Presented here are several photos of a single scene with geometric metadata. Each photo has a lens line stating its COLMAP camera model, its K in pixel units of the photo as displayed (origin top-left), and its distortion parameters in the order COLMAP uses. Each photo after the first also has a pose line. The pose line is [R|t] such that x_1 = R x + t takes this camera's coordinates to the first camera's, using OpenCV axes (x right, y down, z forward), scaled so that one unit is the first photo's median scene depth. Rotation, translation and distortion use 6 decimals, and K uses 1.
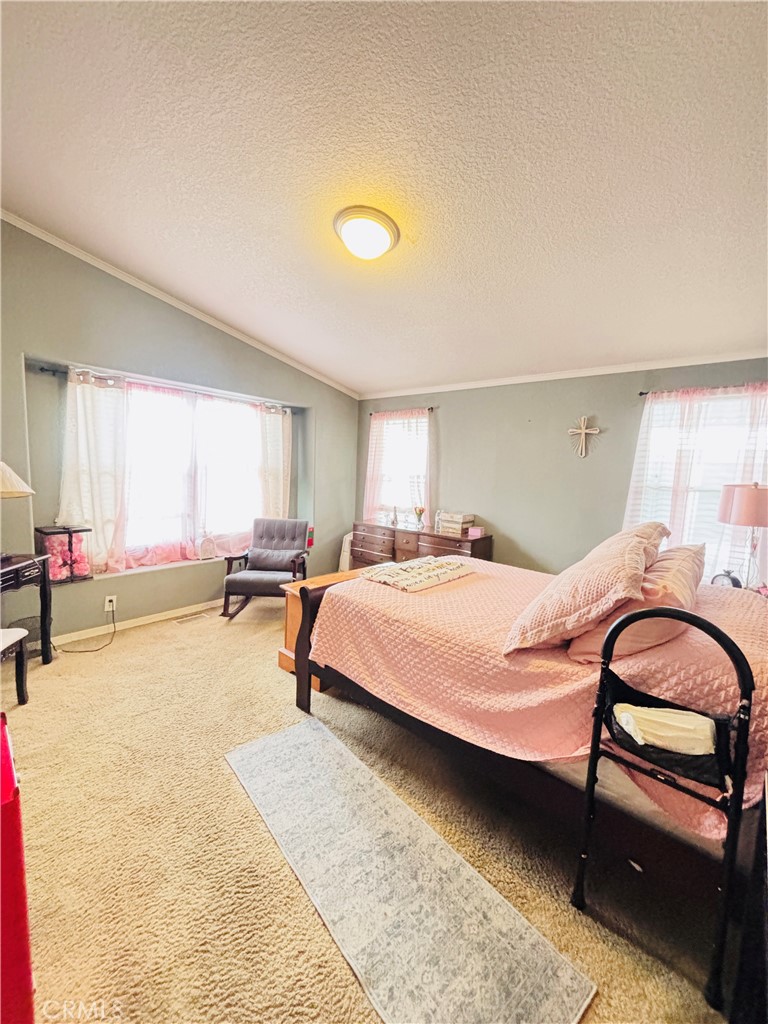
lens RADIAL K [[416.7, 0, 386.0], [0, 416.7, 512.0], [0, 0, 1]] dist [0.001255, -0.000172]
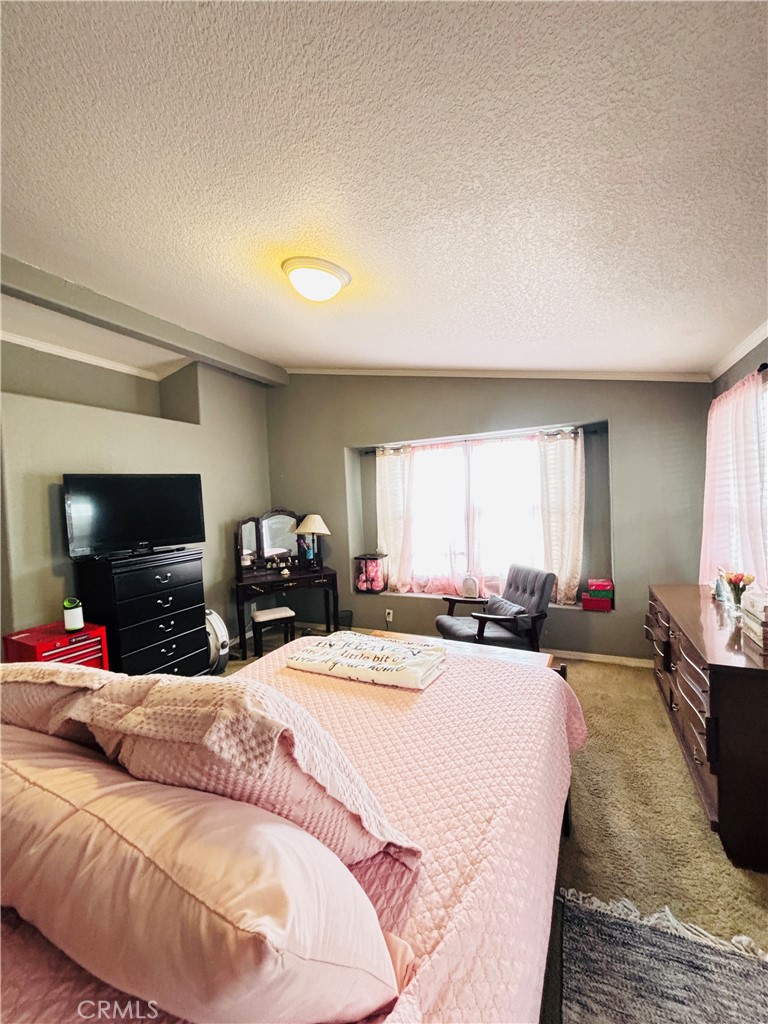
lens RADIAL K [[416.7, 0, 383.9], [0, 416.7, 514.4], [0, 0, 1]] dist [0.001255, -0.000172]
pose [[0.216491, -0.011927, -0.976212, 0.551793], [-0.049255, 0.998519, -0.023122, -0.061889], [0.975041, 0.053090, 0.215583, 0.579274]]
